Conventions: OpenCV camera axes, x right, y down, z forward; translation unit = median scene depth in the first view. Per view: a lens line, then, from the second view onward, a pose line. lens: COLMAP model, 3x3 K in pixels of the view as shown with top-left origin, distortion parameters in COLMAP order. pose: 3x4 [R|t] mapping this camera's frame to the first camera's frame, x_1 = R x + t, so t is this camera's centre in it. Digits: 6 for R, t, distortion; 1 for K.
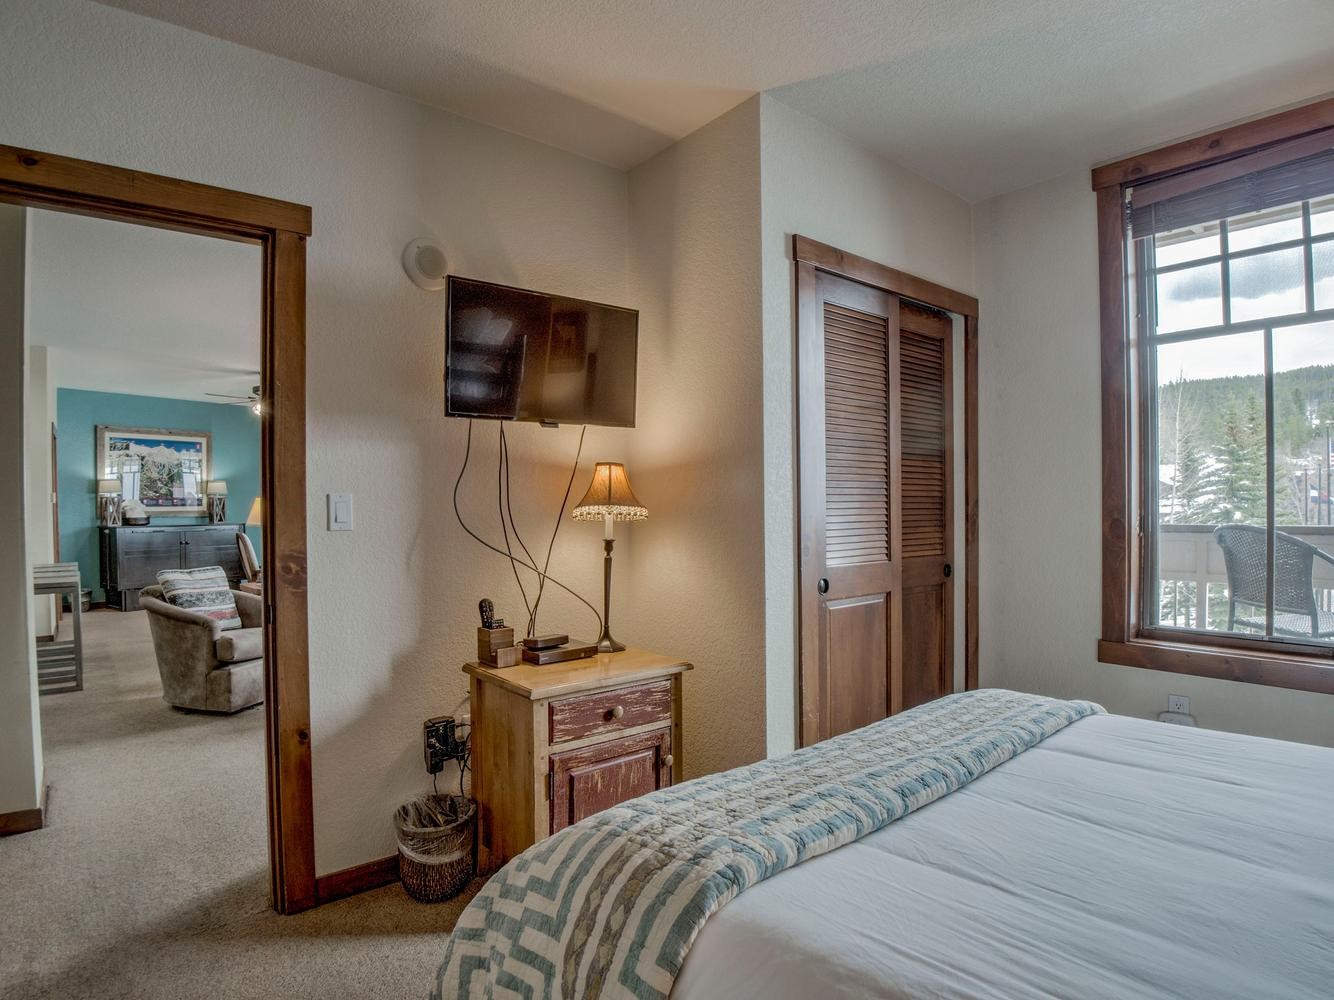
lens RADIAL K [[731.8, 0, 661.1], [0, 731.8, 511.0], [0, 0, 1]] dist [-0.032683, -0.022262]
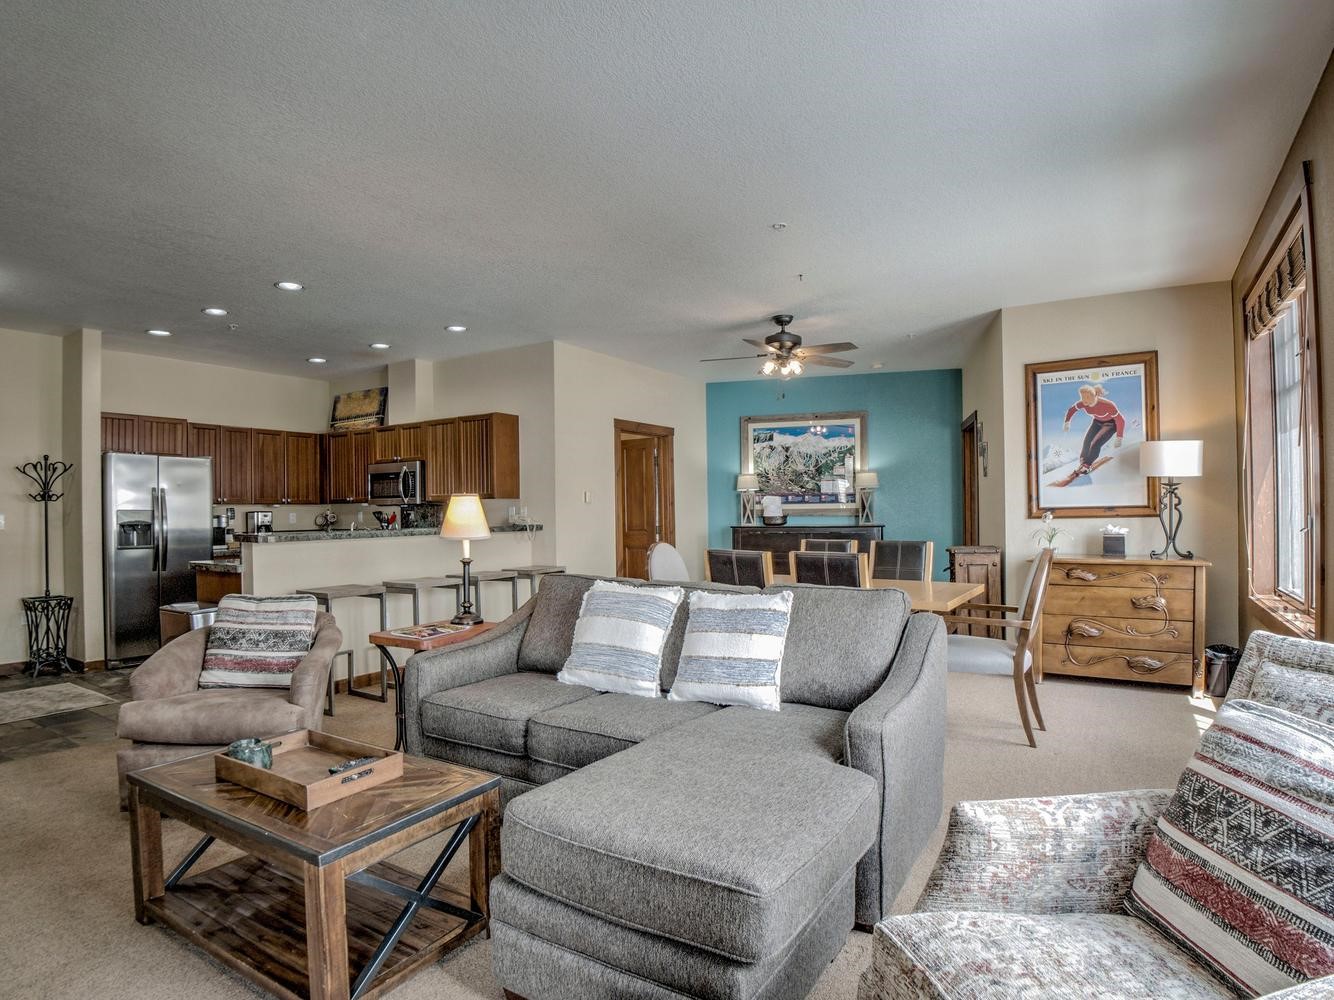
lens RADIAL K [[731.8, 0, 661.1], [0, 731.8, 511.0], [0, 0, 1]] dist [-0.032683, -0.022262]
pose [[0.306357, 0.008084, -0.951882, 0.091311], [0.003276, 0.999949, 0.009546, -0.006580], [0.951911, -0.006043, 0.306315, 0.590970]]
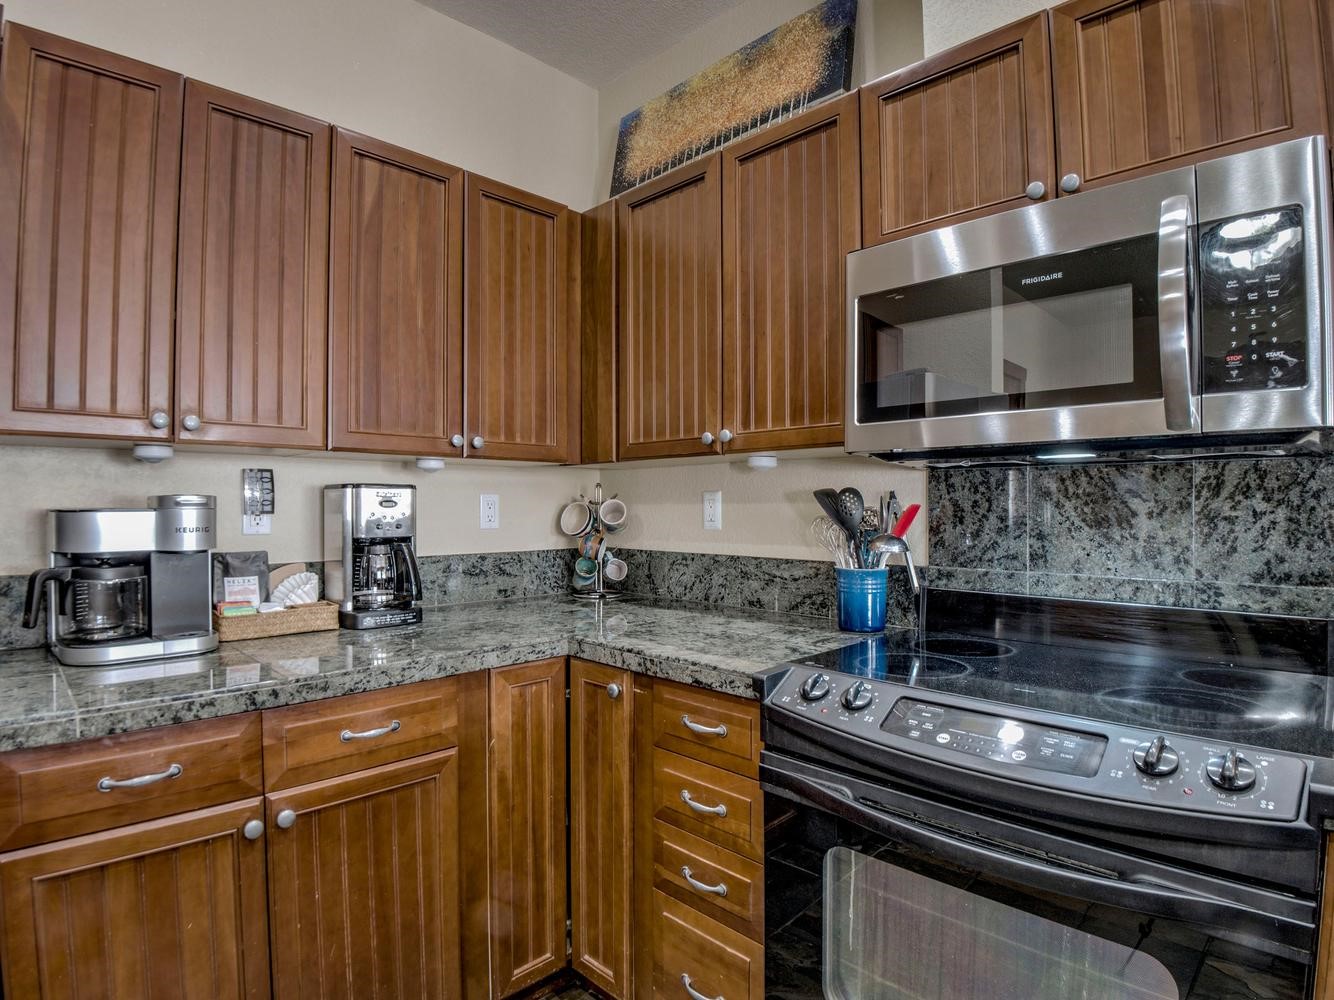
lens RADIAL K [[716.9, 0, 664.4], [0, 716.9, 505.1], [0, 0, 1]] dist [-0.022814, -0.035211]
pose [[0.086275, 0.012256, -0.996196, -0.615967], [-0.008431, 0.999898, 0.011572, 0.003097], [0.996236, 0.007401, 0.086369, 0.476144]]
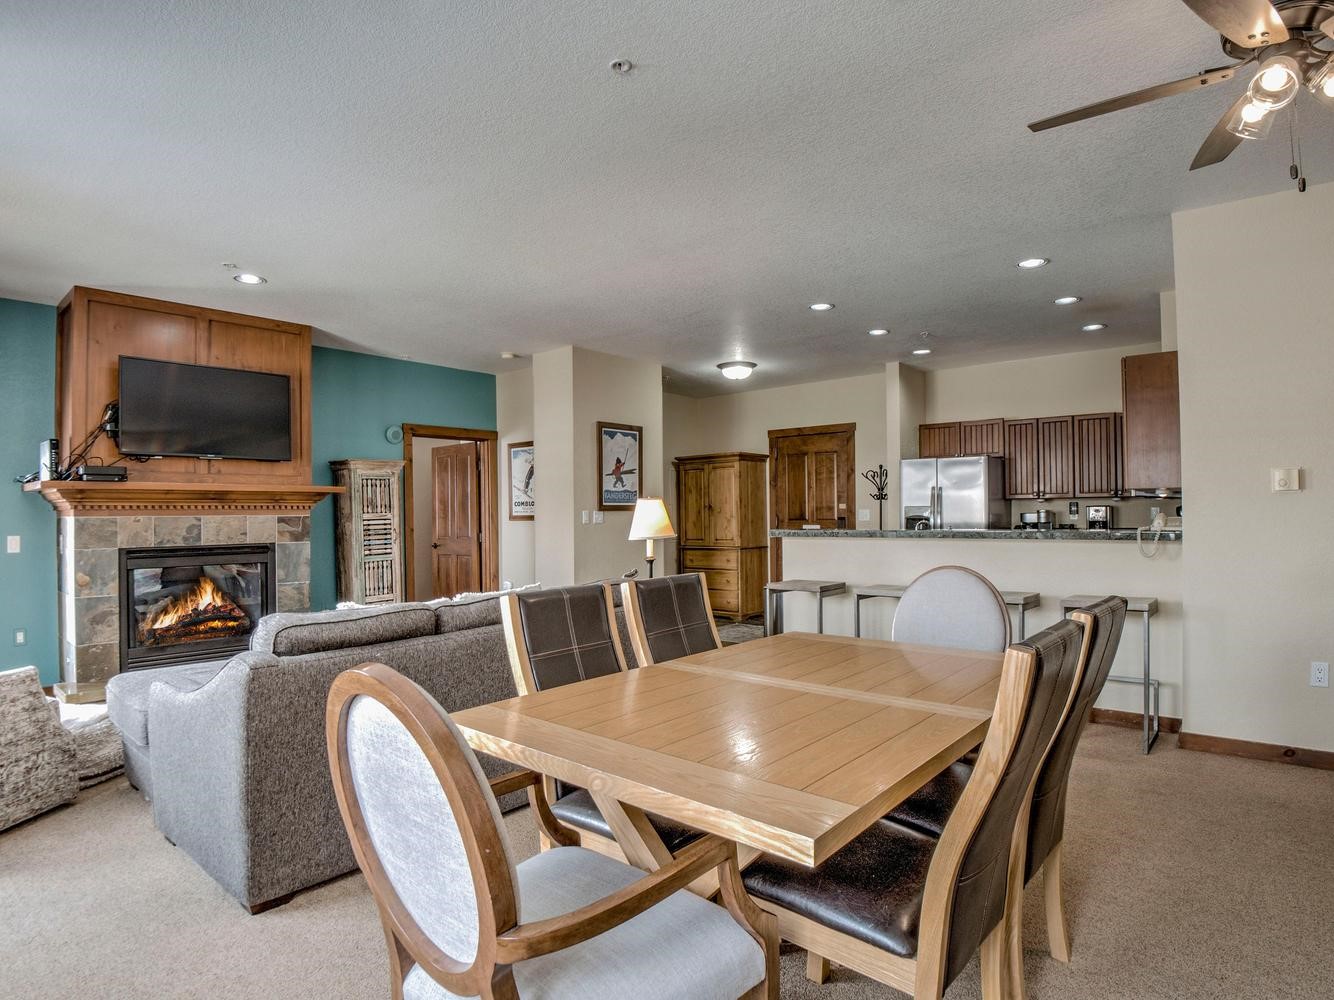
lens RADIAL K [[731.8, 0, 661.1], [0, 731.8, 511.0], [0, 0, 1]] dist [-0.032683, -0.022262]
pose [[-0.984550, 0.021118, -0.173824, -0.263116], [0.020941, 0.999777, 0.002853, -0.005758], [0.173845, -0.000832, -0.984773, 1.055472]]
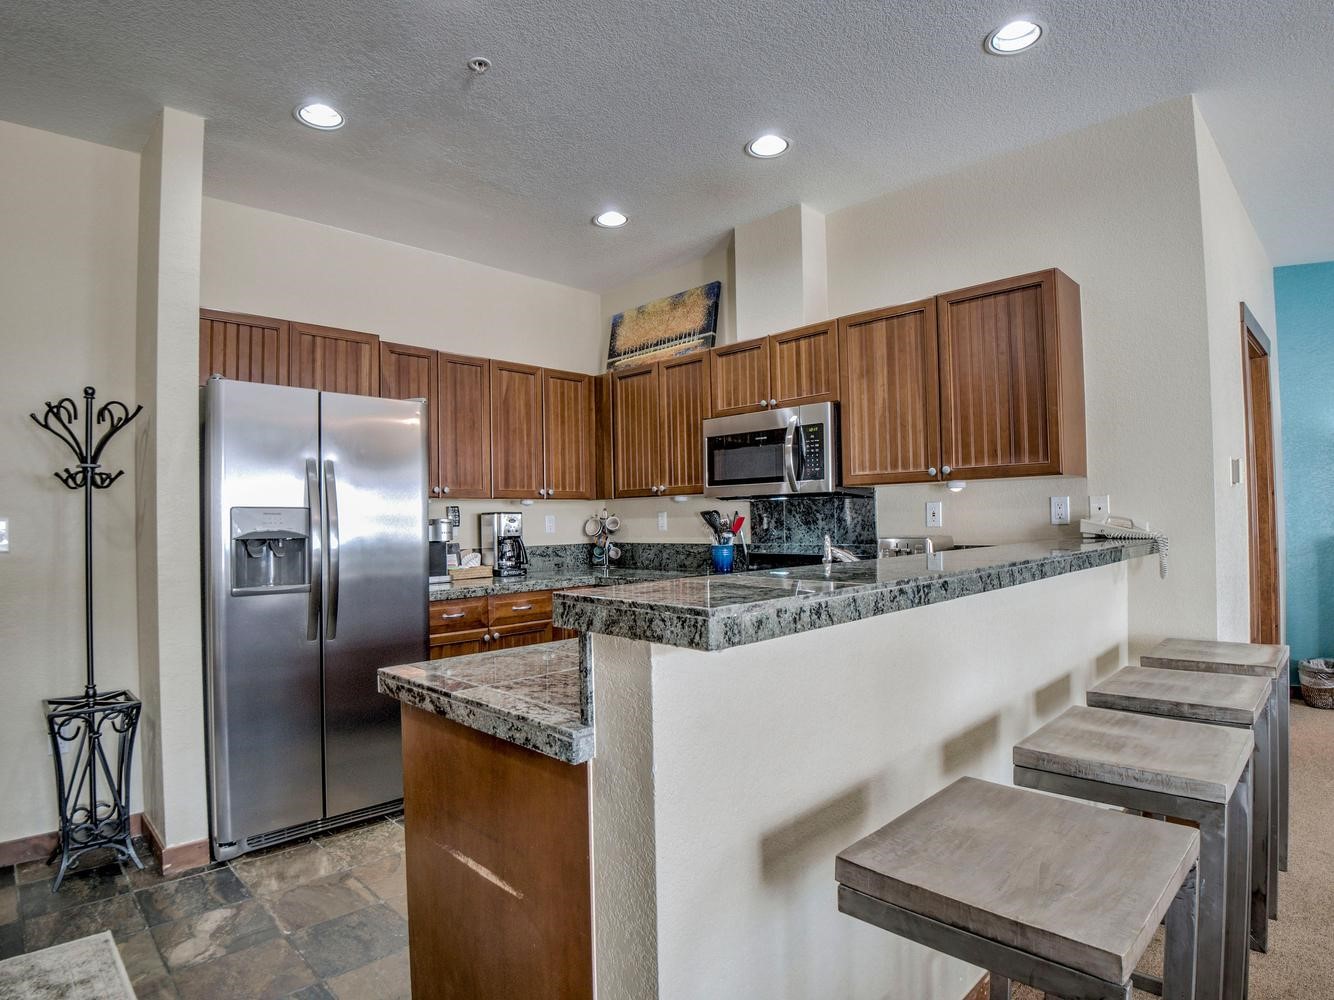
lens RADIAL K [[731.8, 0, 661.1], [0, 731.8, 511.0], [0, 0, 1]] dist [-0.032683, -0.022262]
pose [[0.086173, -0.000297, -0.996280, -0.359976], [0.010142, 0.999948, 0.000579, 0.000216], [0.996229, -0.010155, 0.086171, 0.469701]]
